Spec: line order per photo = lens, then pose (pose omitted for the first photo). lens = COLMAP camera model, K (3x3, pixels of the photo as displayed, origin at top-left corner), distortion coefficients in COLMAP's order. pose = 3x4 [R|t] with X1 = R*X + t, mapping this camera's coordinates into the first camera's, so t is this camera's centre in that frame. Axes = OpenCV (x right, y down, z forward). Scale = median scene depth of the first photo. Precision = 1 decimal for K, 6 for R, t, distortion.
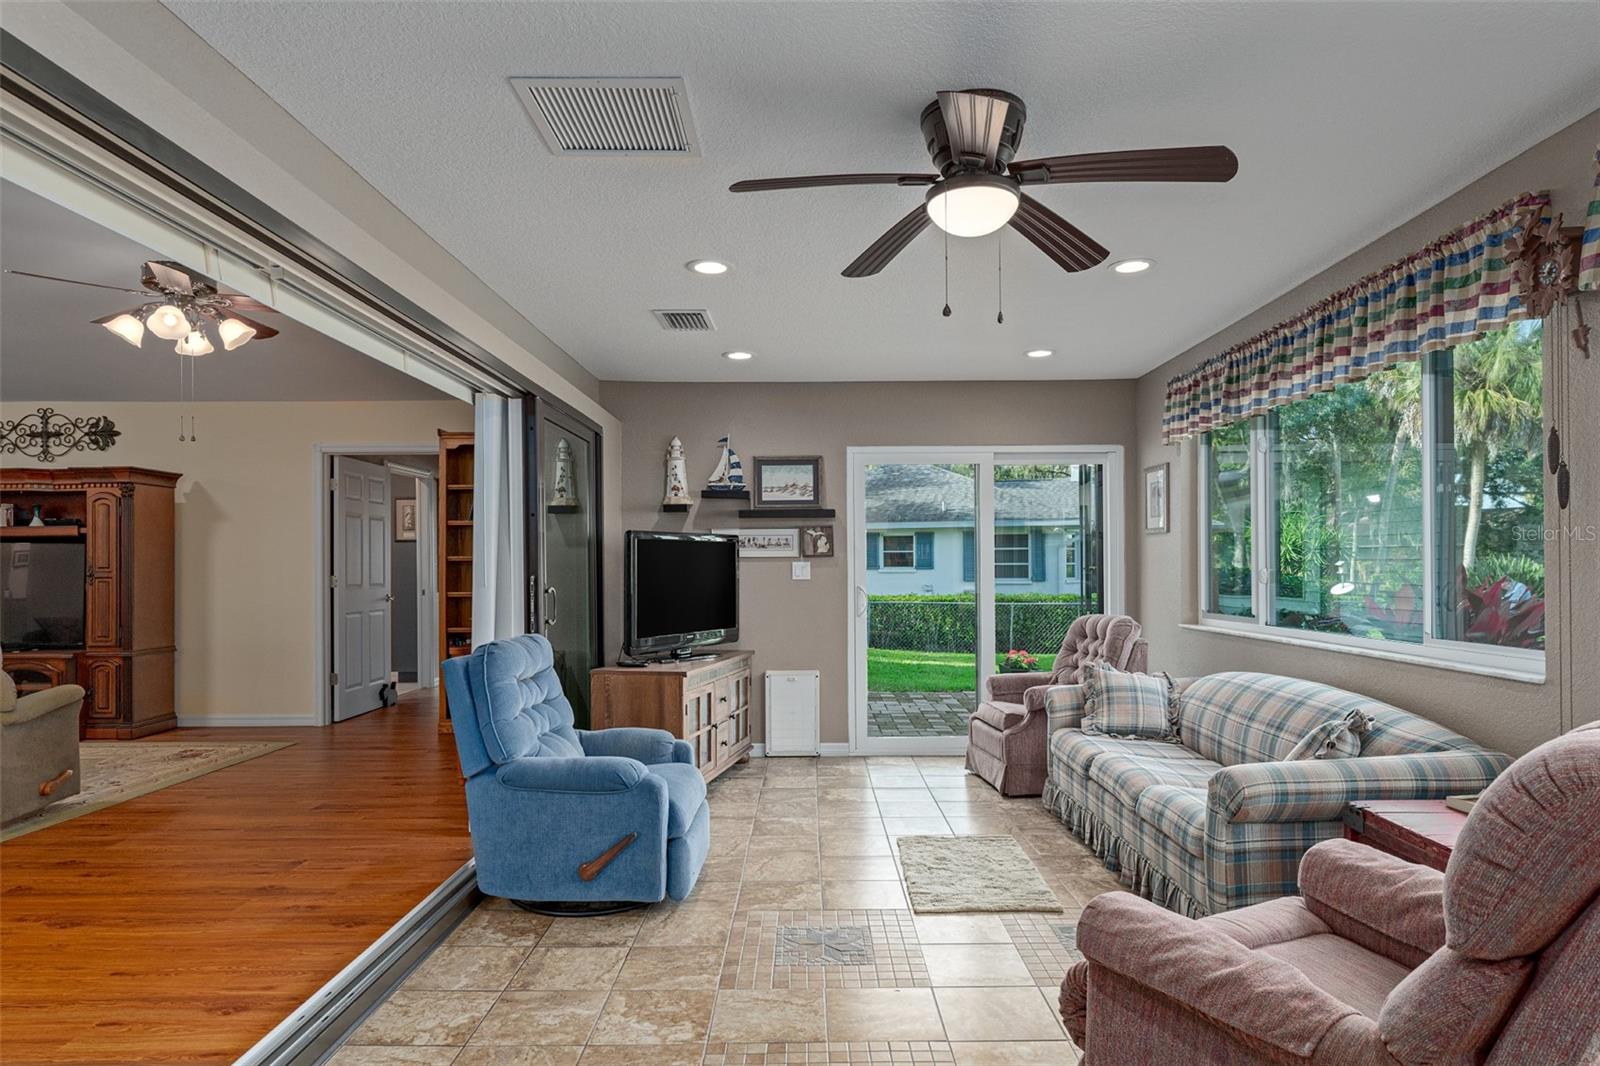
lens RADIAL K [[915.2, 0, 801.3], [0, 915.2, 539.8], [0, 0, 1]] dist [-0.021995, -0.000265]
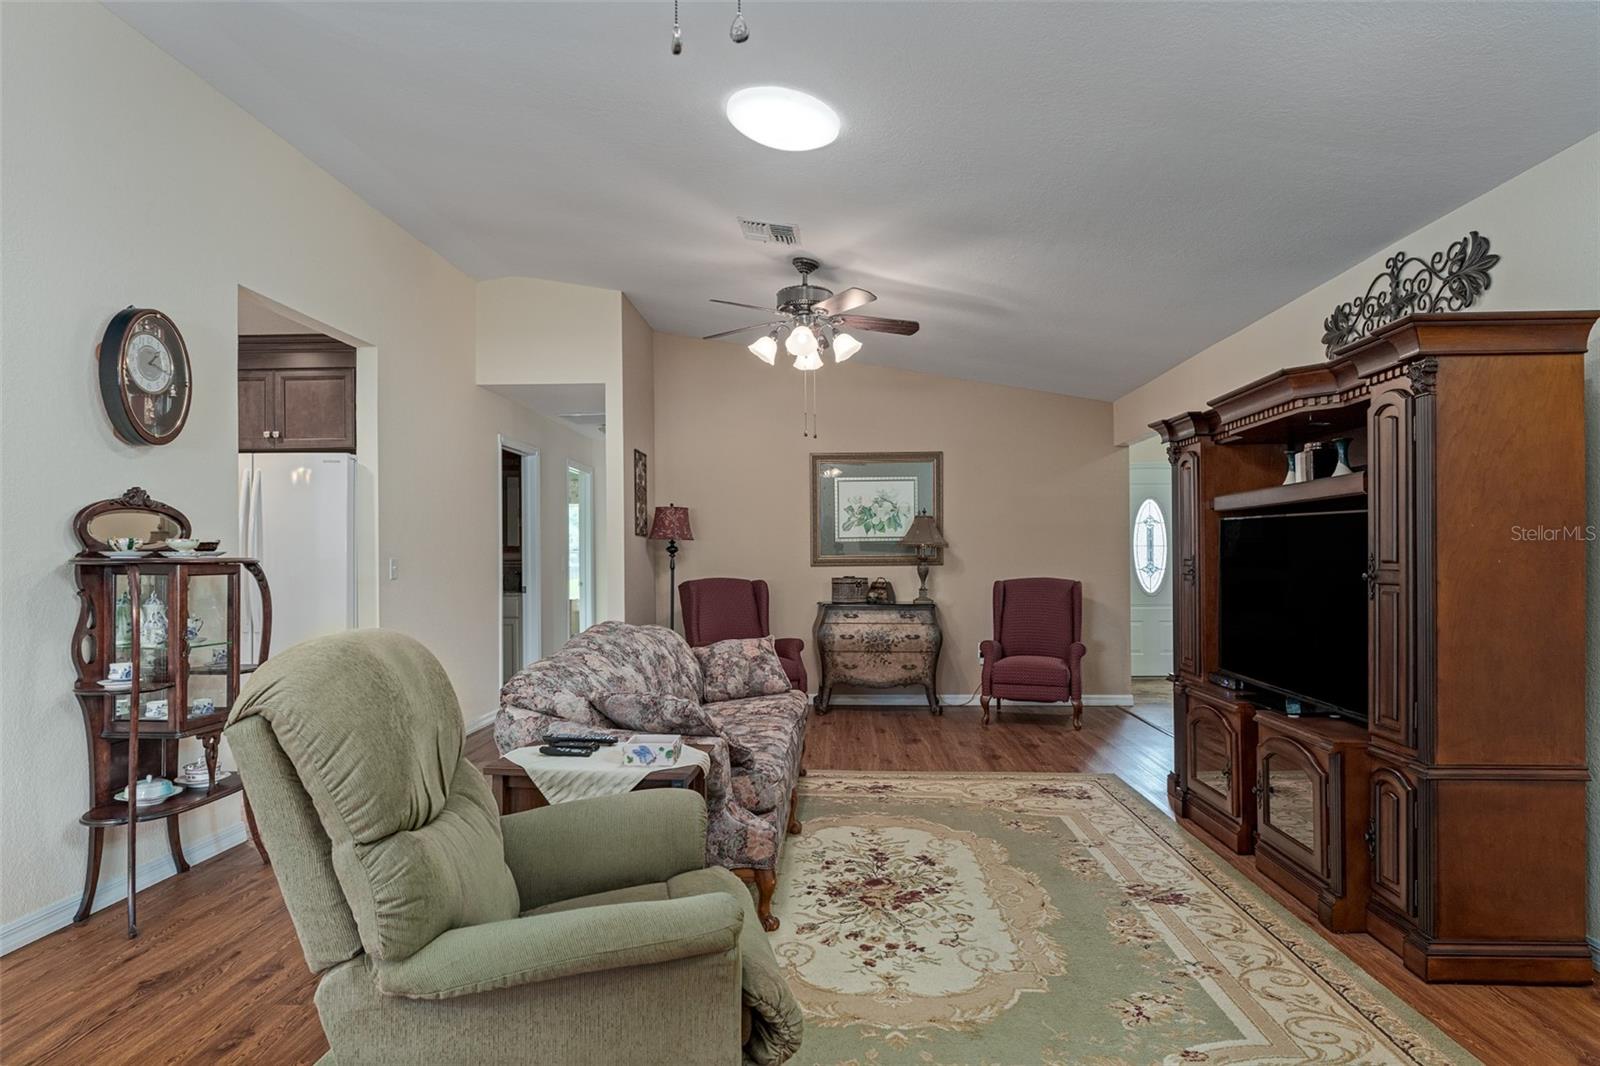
lens RADIAL K [[915.2, 0, 801.3], [0, 915.2, 539.8], [0, 0, 1]] dist [-0.021995, -0.000265]
pose [[-0.054023, -0.009175, -0.998498, -0.291969], [0.032002, 0.999428, -0.010915, 0.015419], [0.998027, -0.032543, -0.053699, 0.676169]]
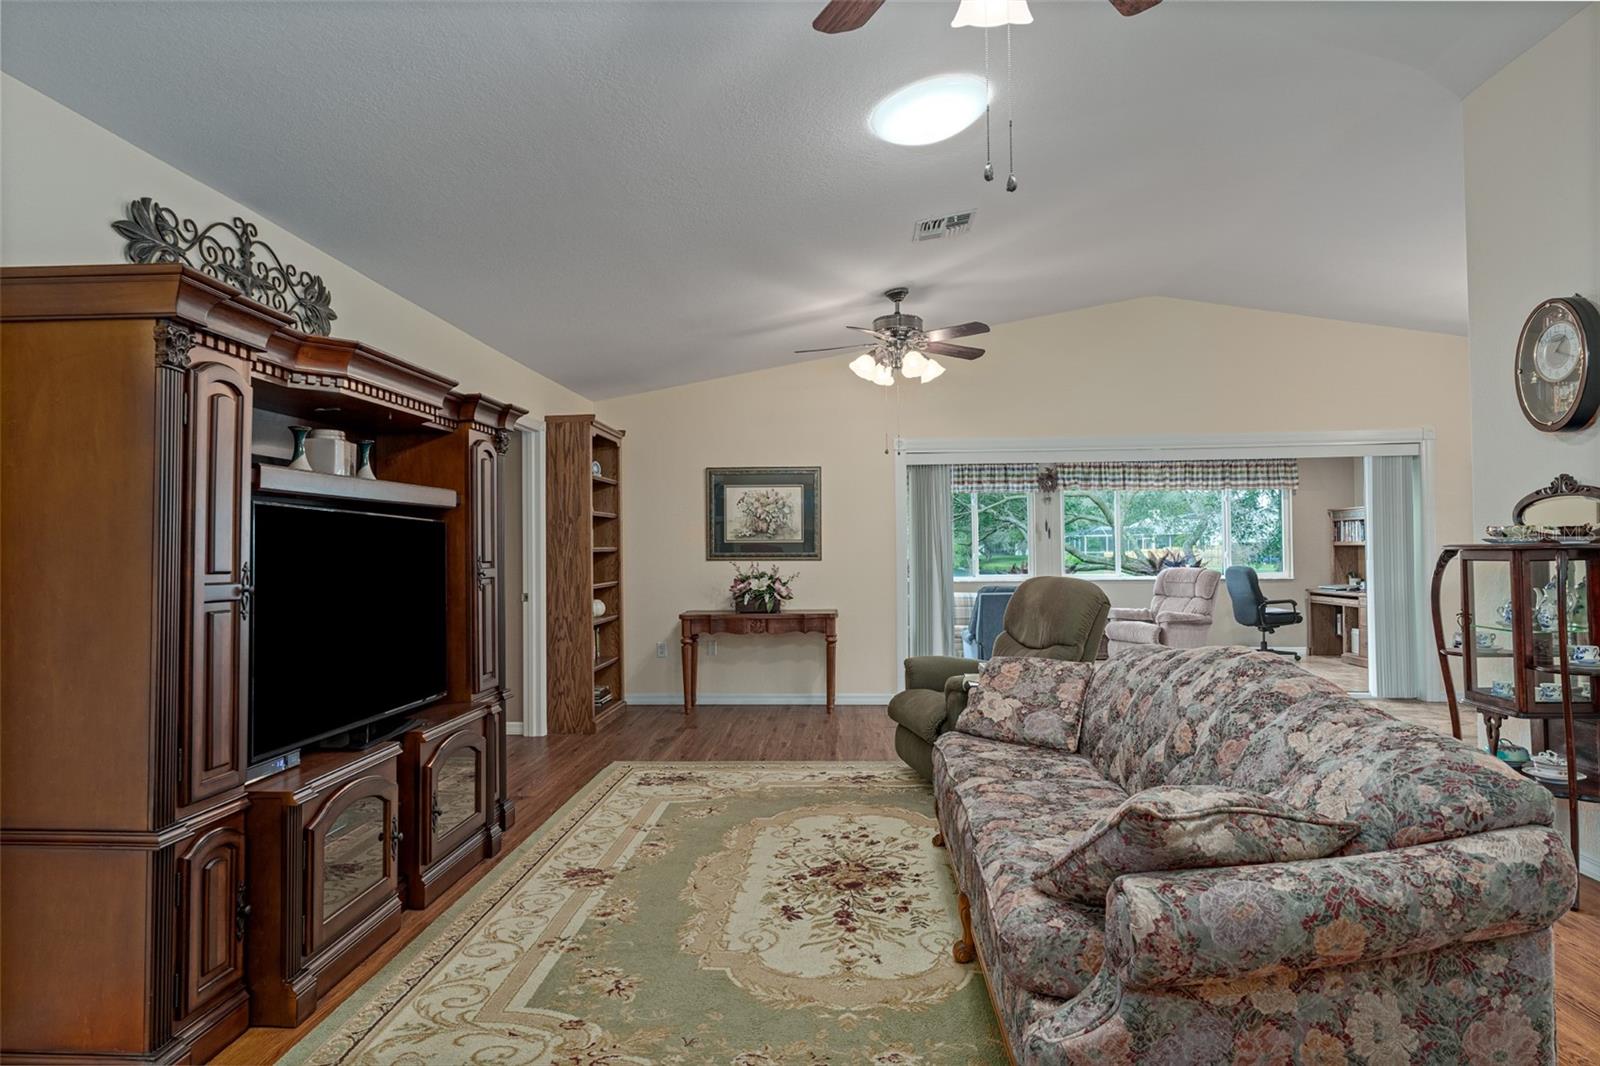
lens RADIAL K [[915.2, 0, 801.3], [0, 915.2, 539.8], [0, 0, 1]] dist [-0.021995, -0.000265]
pose [[0.066215, 0.017113, 0.997659, -1.285389], [-0.015616, 0.999748, -0.016113, 0.021505], [-0.997683, -0.014513, 0.066466, 0.681370]]
